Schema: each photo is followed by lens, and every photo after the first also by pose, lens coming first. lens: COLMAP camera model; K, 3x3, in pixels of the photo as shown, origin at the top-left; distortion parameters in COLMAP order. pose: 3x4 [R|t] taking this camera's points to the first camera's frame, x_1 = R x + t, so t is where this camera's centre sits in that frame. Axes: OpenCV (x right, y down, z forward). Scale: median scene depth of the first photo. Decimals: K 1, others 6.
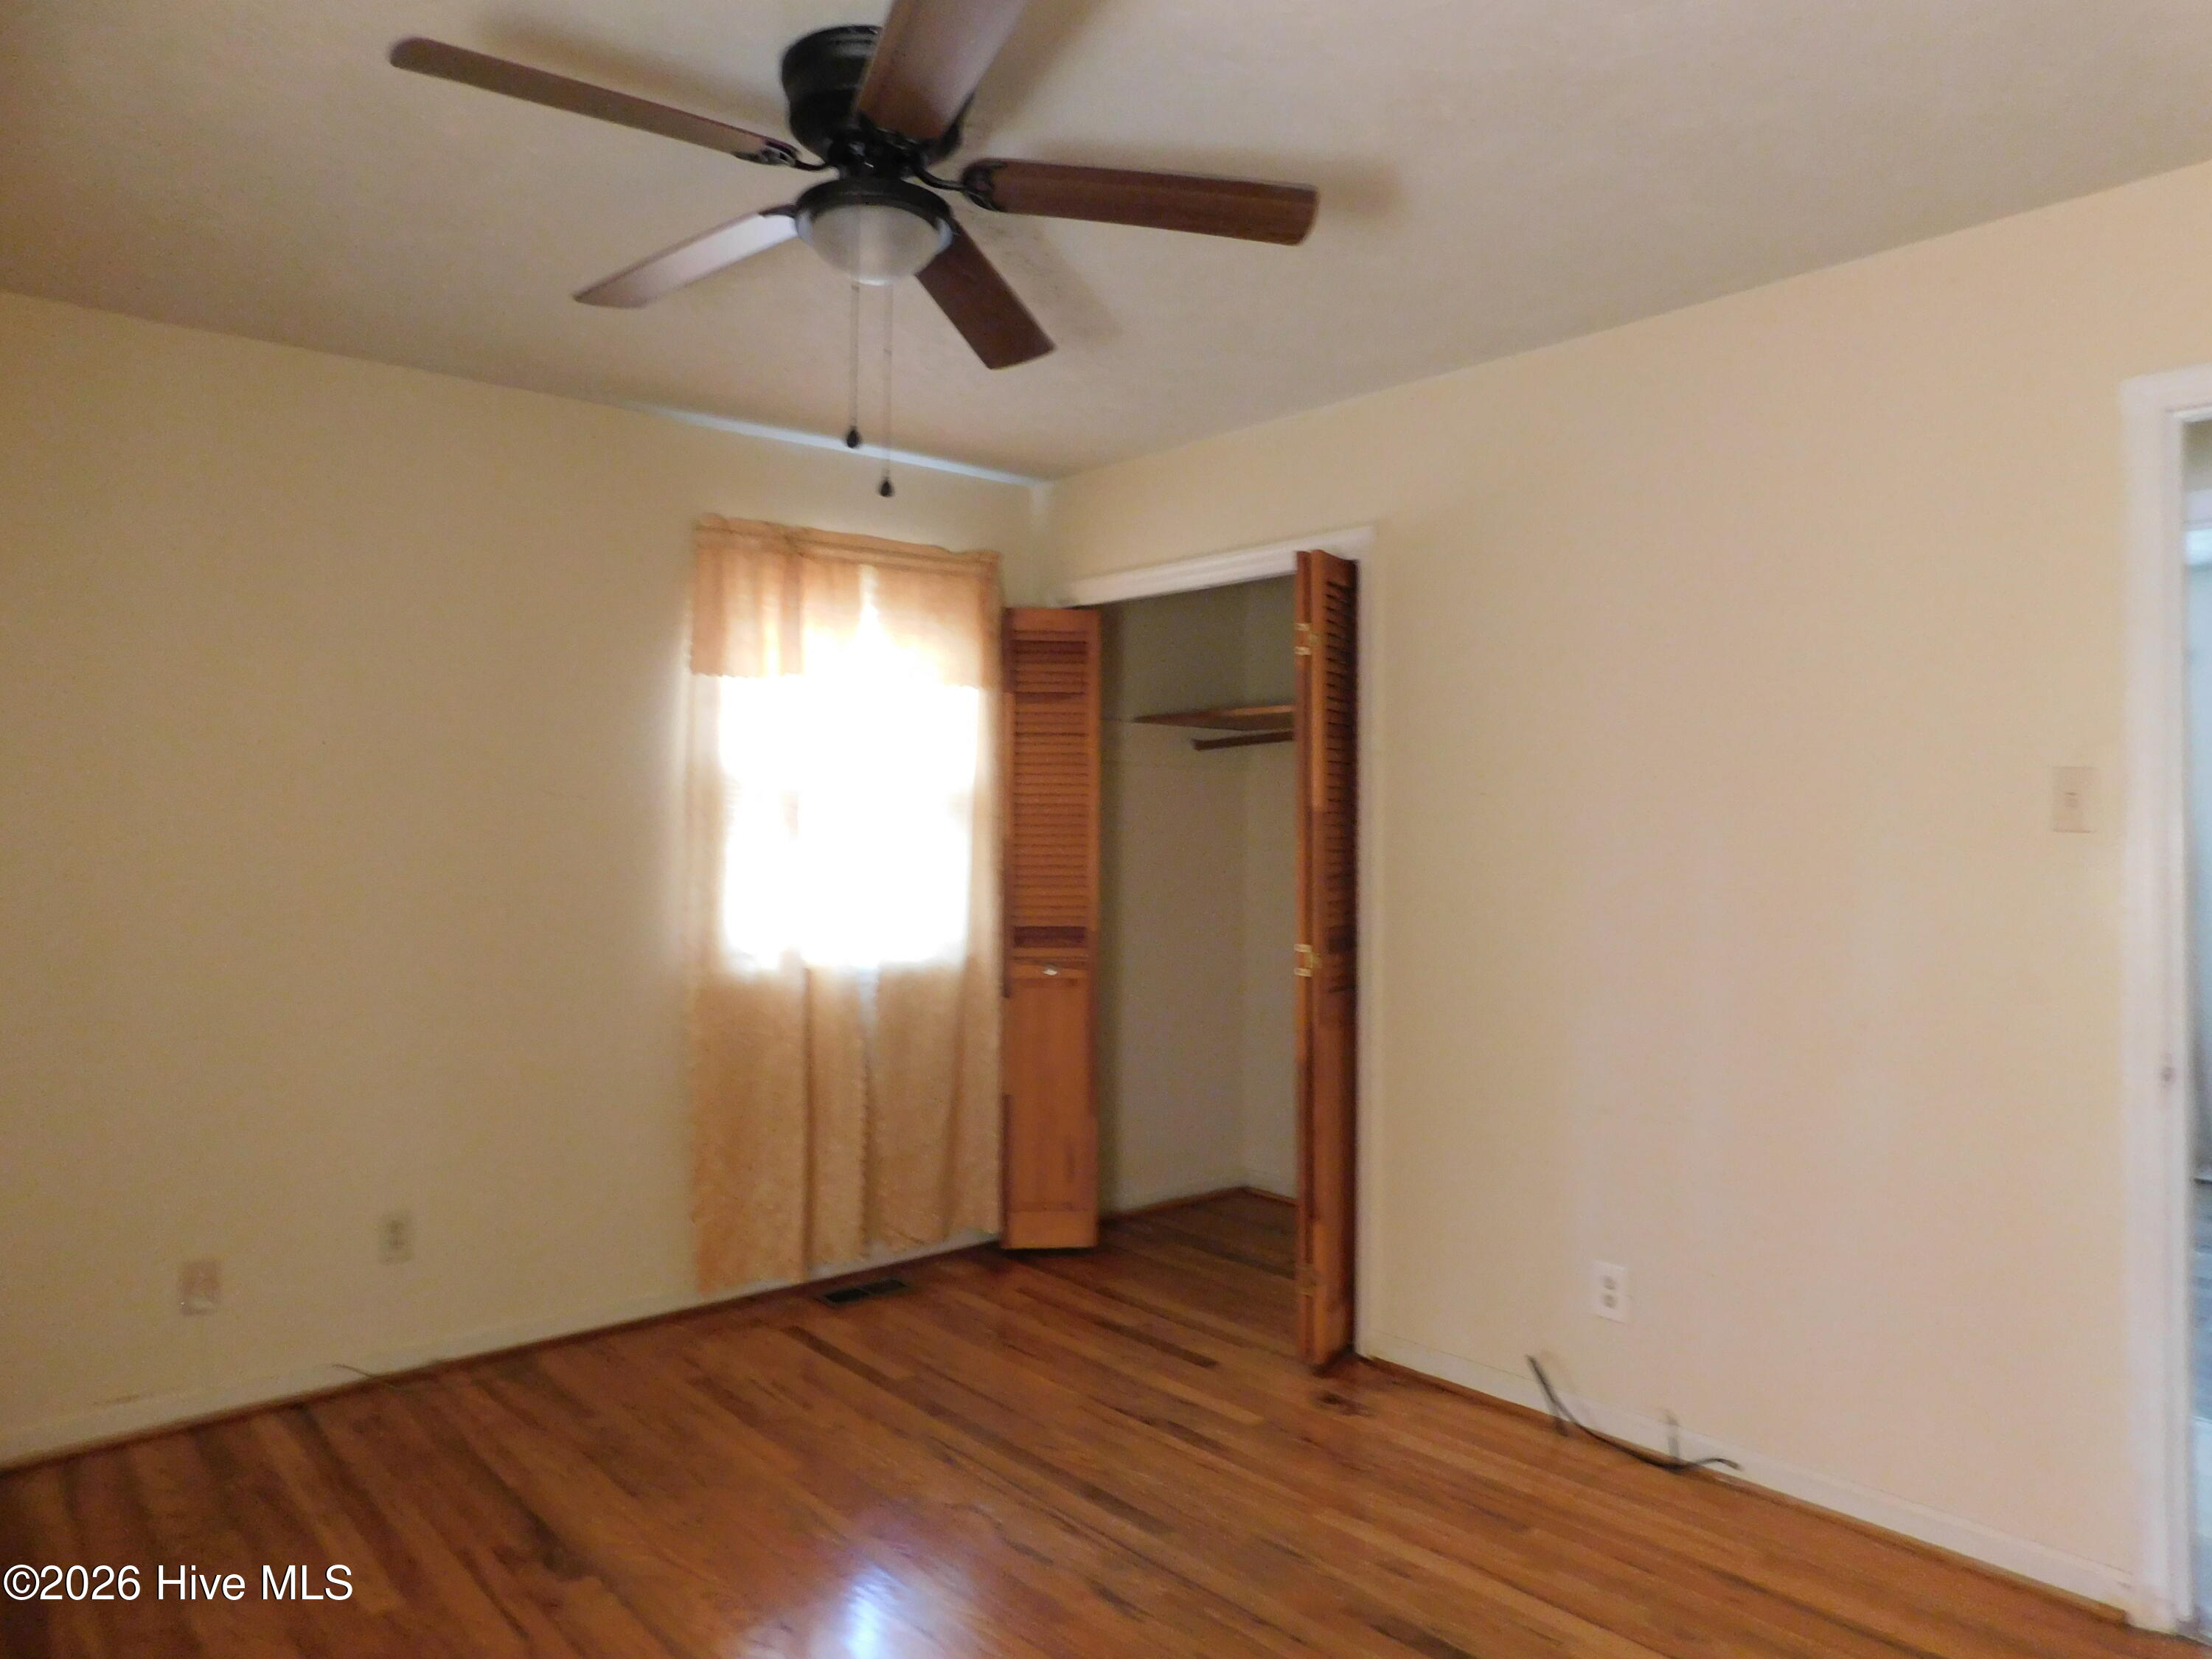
lens RADIAL K [[1424.7, 0, 1104.0], [0, 1424.7, 857.1], [0, 0, 1]] dist [0.001915, 0.001306]
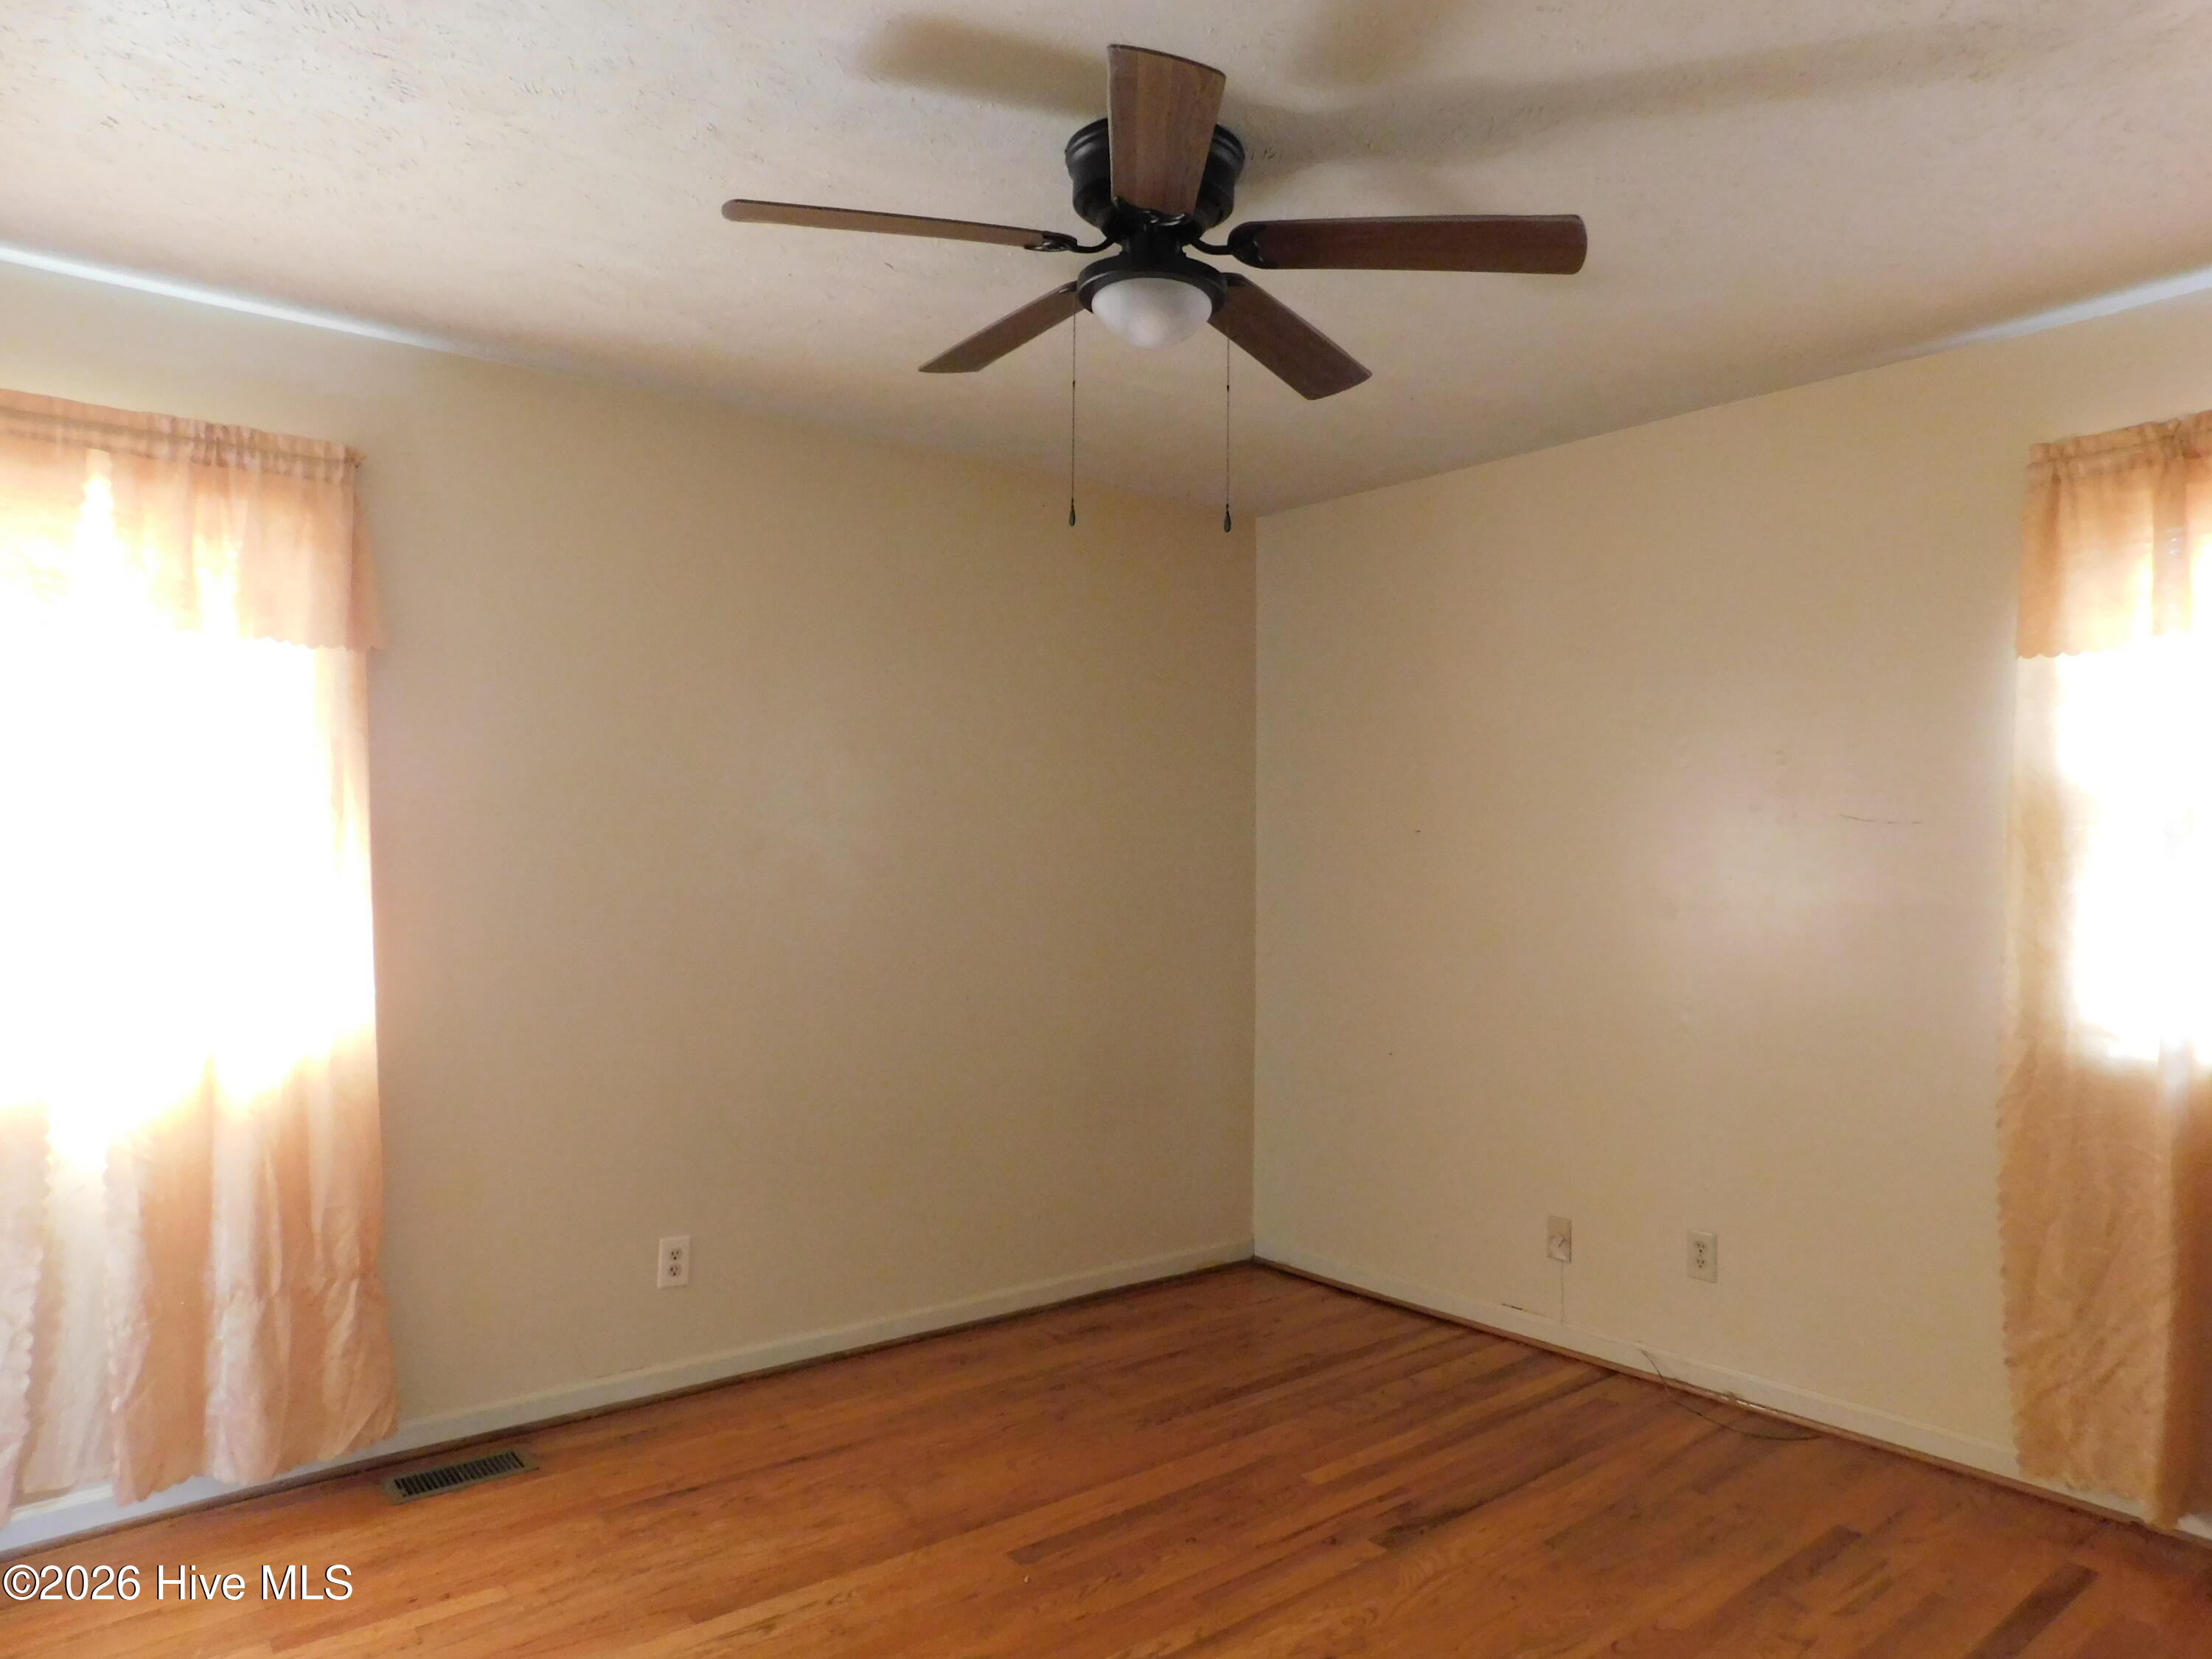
lens RADIAL K [[1468.3, 0, 1113.2], [0, 1468.3, 830.7], [0, 0, 1]] dist [-0.076383, 0.060445]
pose [[-0.030093, -0.013357, -0.999458, 0.581602], [-0.000716, 0.999911, -0.013342, -0.029145], [0.999547, 0.000314, -0.030100, 0.616596]]
